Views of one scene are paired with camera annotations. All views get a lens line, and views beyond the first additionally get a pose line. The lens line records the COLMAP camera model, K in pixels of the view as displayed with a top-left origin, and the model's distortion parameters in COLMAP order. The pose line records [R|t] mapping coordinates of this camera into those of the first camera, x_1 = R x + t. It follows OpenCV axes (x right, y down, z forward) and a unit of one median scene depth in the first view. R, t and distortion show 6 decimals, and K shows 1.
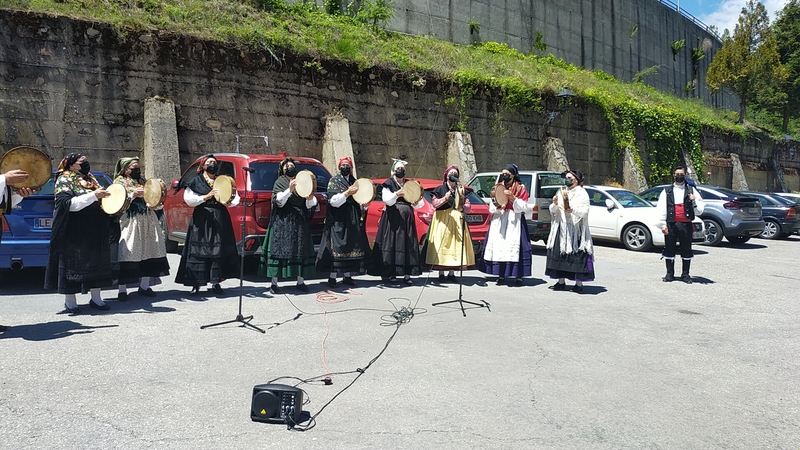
lens RADIAL K [[592.7, 0, 400.0], [0, 592.7, 225.0], [0, 0, 1]] dist [0.079012, -0.116659]
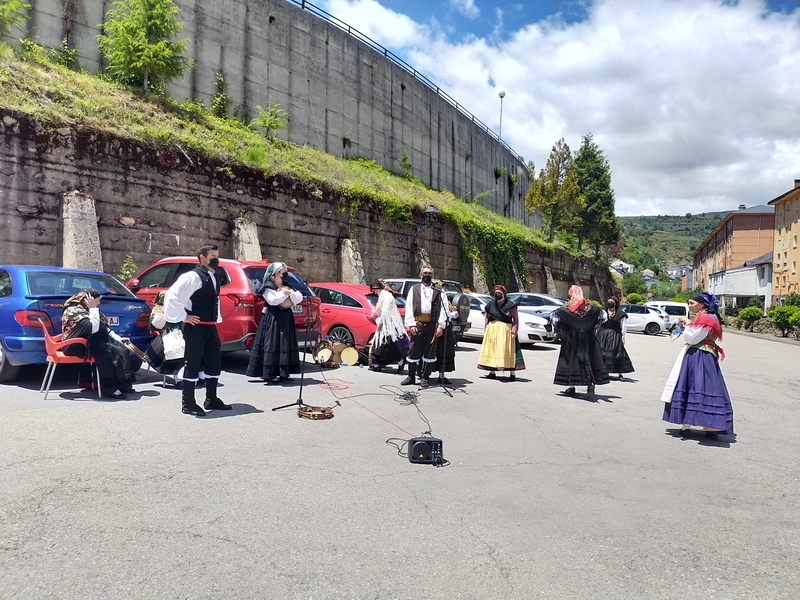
lens RADIAL K [[597.5, 0, 400.7], [0, 597.5, 302.6], [0, 0, 1]] dist [0.069707, -0.095534]
pose [[0.949836, 0.021736, 0.311991, -0.171141], [-0.011224, 0.999308, -0.035451, -0.001559], [-0.312546, 0.030171, 0.949424, -0.087295]]
